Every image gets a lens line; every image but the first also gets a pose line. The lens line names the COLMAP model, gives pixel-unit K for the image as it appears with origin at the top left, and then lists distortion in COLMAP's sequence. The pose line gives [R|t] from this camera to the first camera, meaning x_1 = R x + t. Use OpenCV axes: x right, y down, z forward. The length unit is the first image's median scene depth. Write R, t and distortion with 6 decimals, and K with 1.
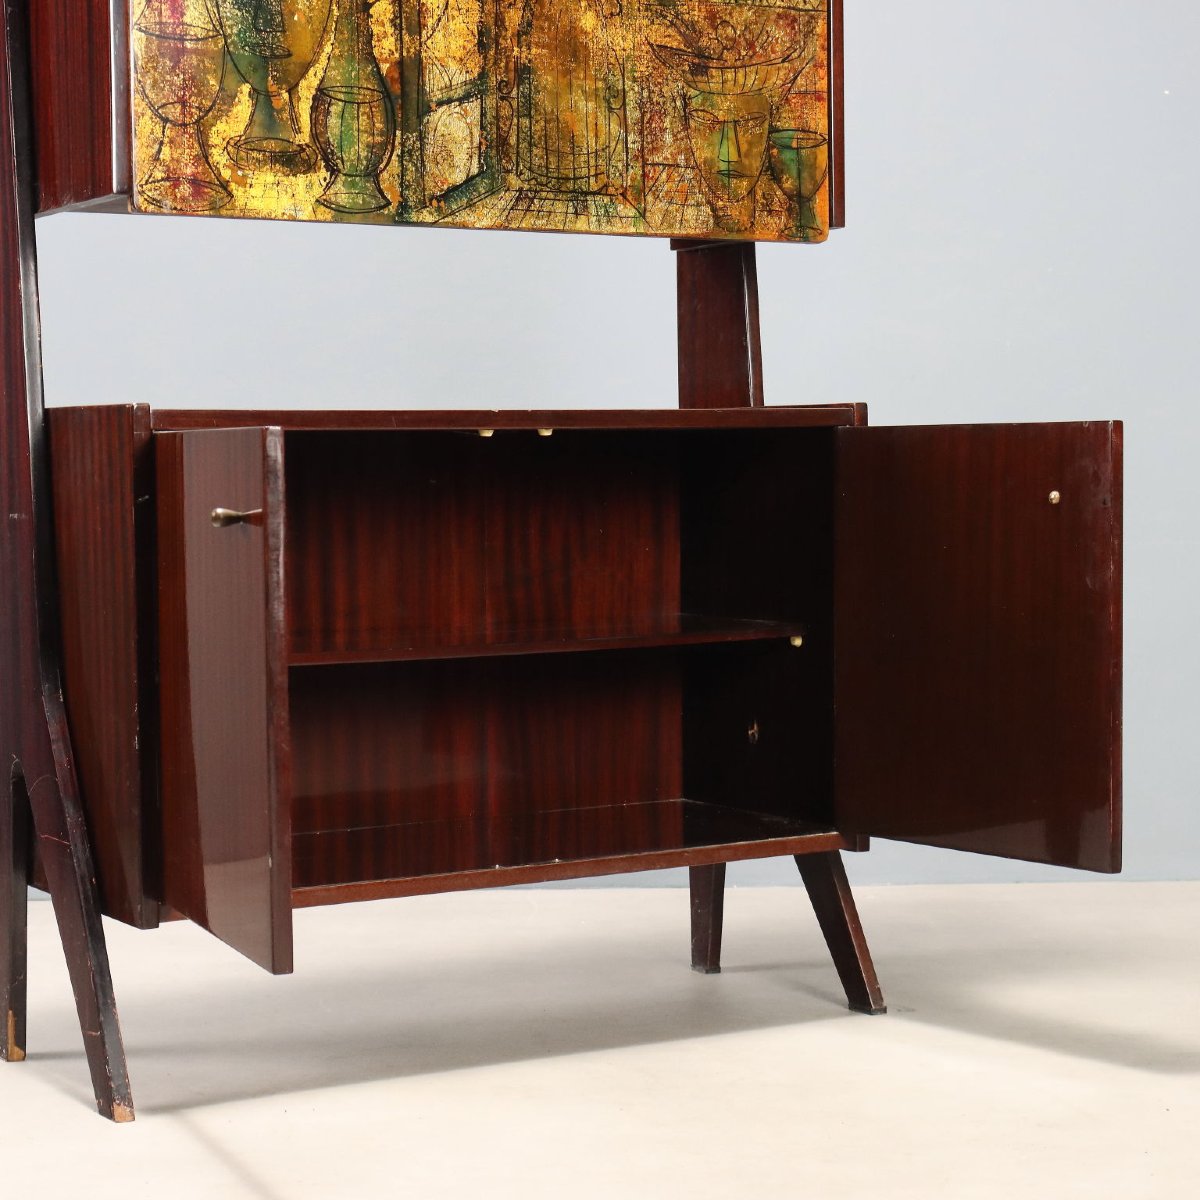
lens RADIAL K [[2638.9, 0, 596.4], [0, 2638.9, 594.2], [0, 0, 1]] dist [-0.023957, 0.000000]
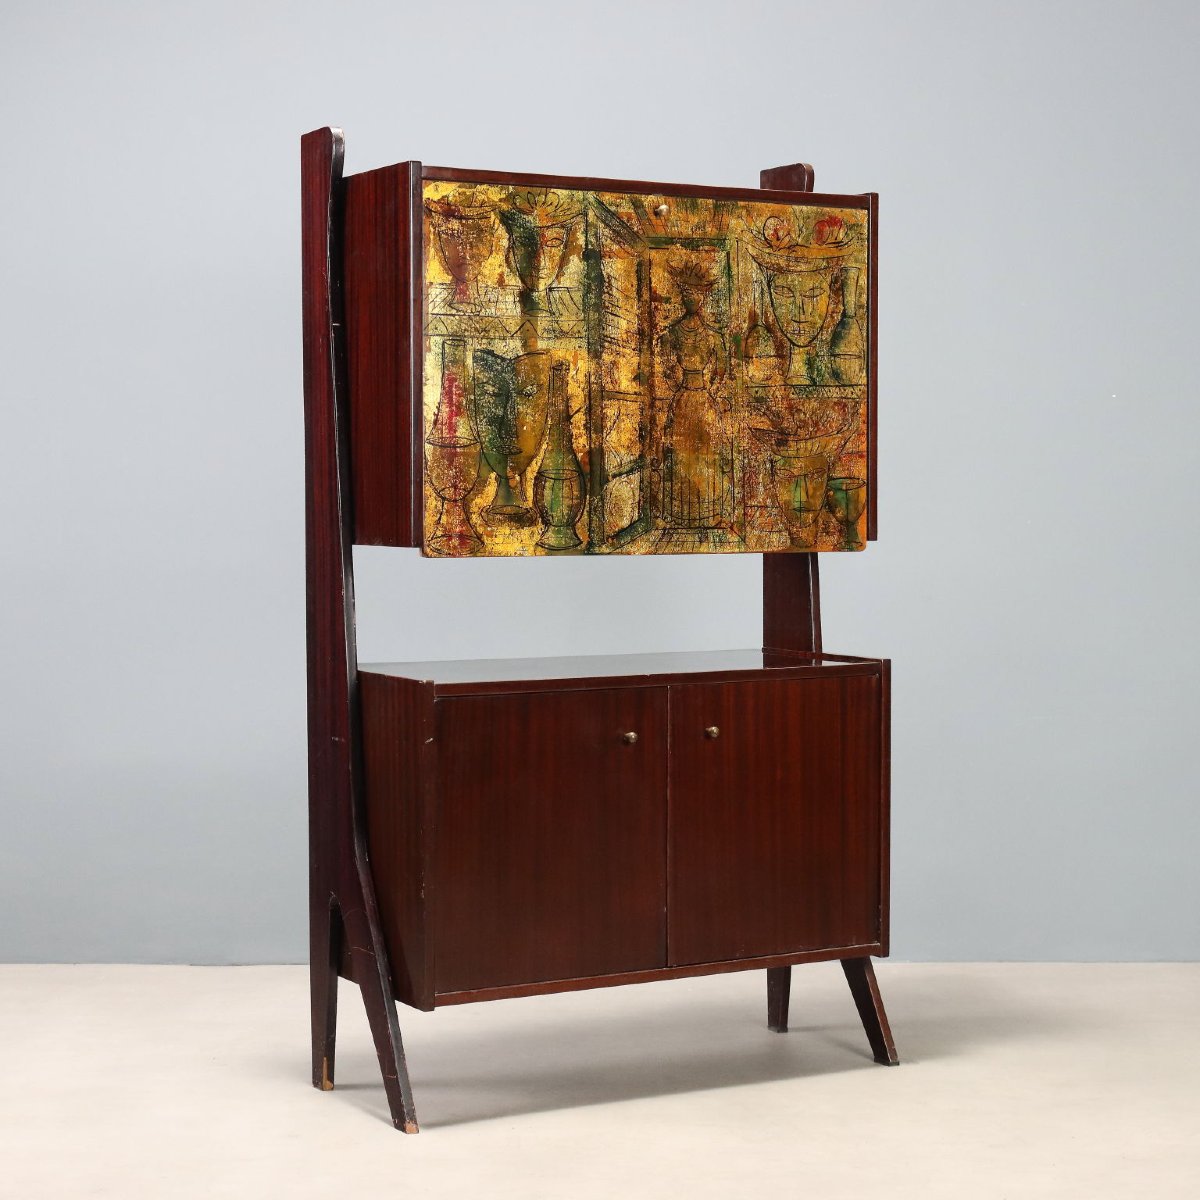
lens RADIAL K [[2467.1, 0, 603.9], [0, 2467.1, 602.4], [0, 0, 1]] dist [-0.004169, 0.000000]
pose [[0.999636, 0.011730, -0.024310, -0.029212], [-0.011824, 0.999923, -0.003737, -0.106023], [0.024264, 0.004023, 0.999697, -0.444191]]
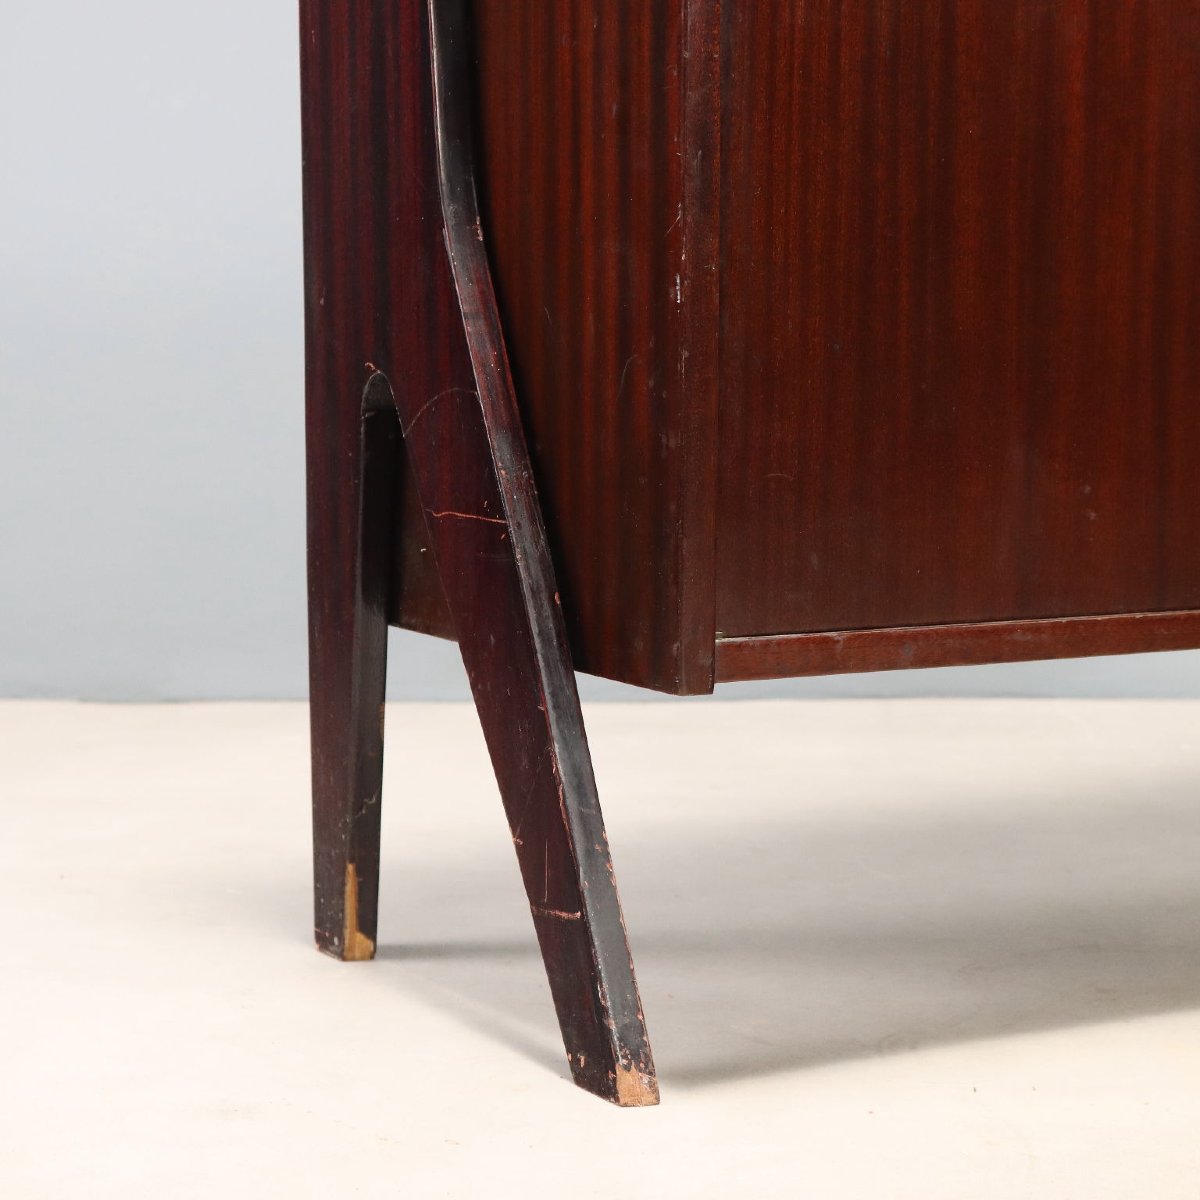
lens RADIAL K [[2638.9, 0, 600.0], [0, 2638.9, 604.0], [0, 0, 1]] dist [-0.023957, 0.000000]
pose [[0.998427, 0.018643, -0.052871, -0.150475], [-0.015881, 0.998510, 0.052201, 0.080676], [0.053765, -0.051279, 0.997236, 0.497267]]
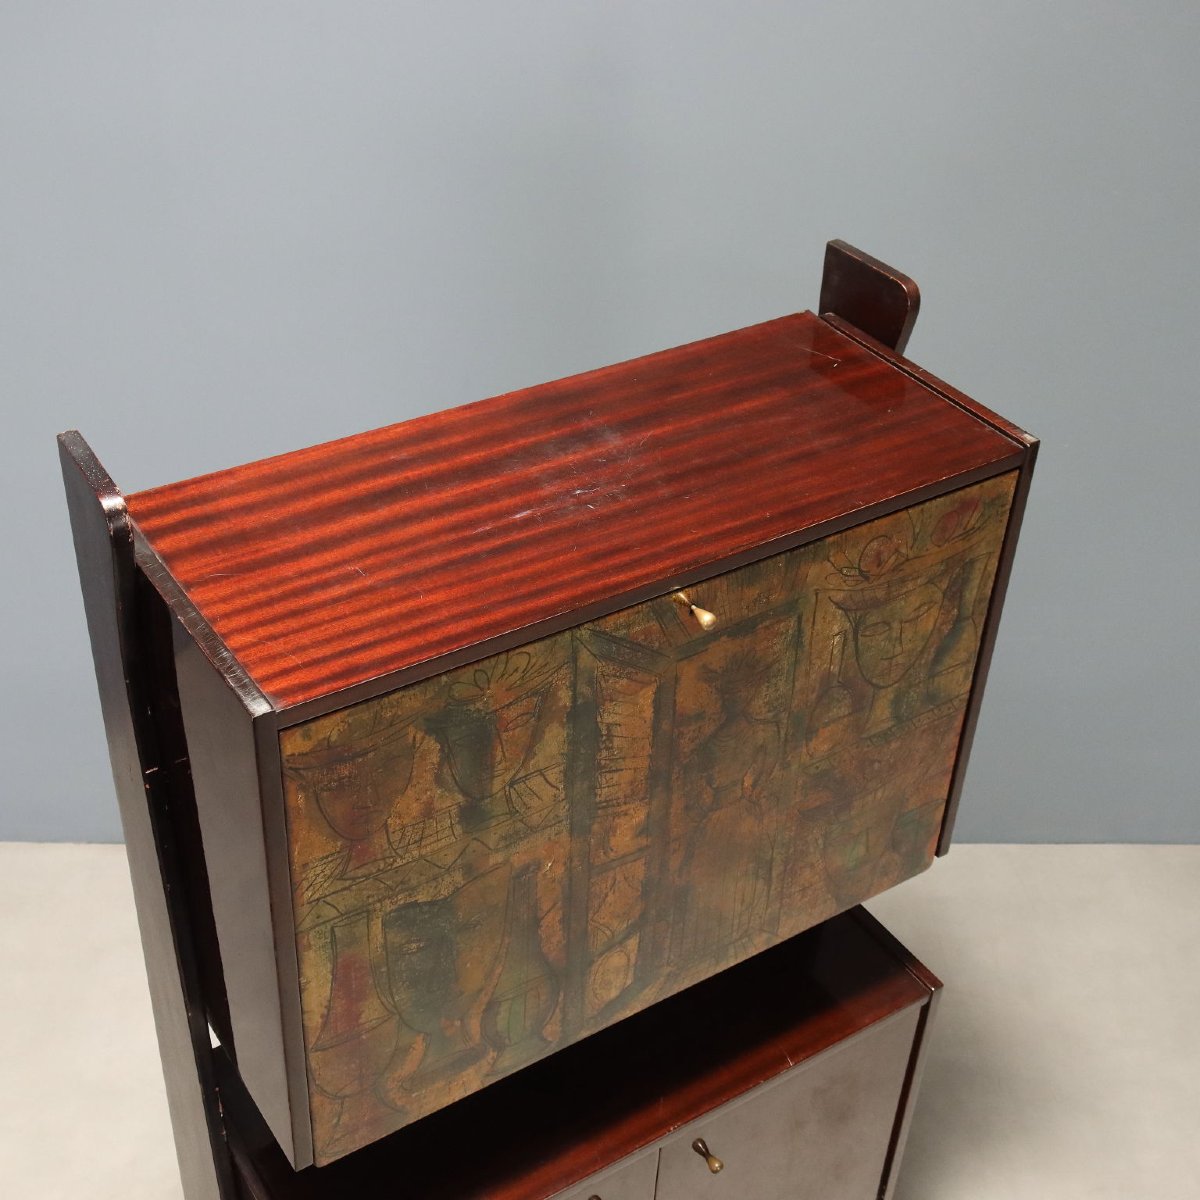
lens RADIAL K [[1693.2, 0, 599.1], [0, 1693.2, 600.0], [0, 0, 1]] dist [-0.014147, 0.000000]
pose [[0.998087, 0.030616, 0.053715, -0.099431], [-0.054711, 0.842011, 0.536679, -0.651590], [-0.028797, -0.538591, 0.842075, 0.516488]]
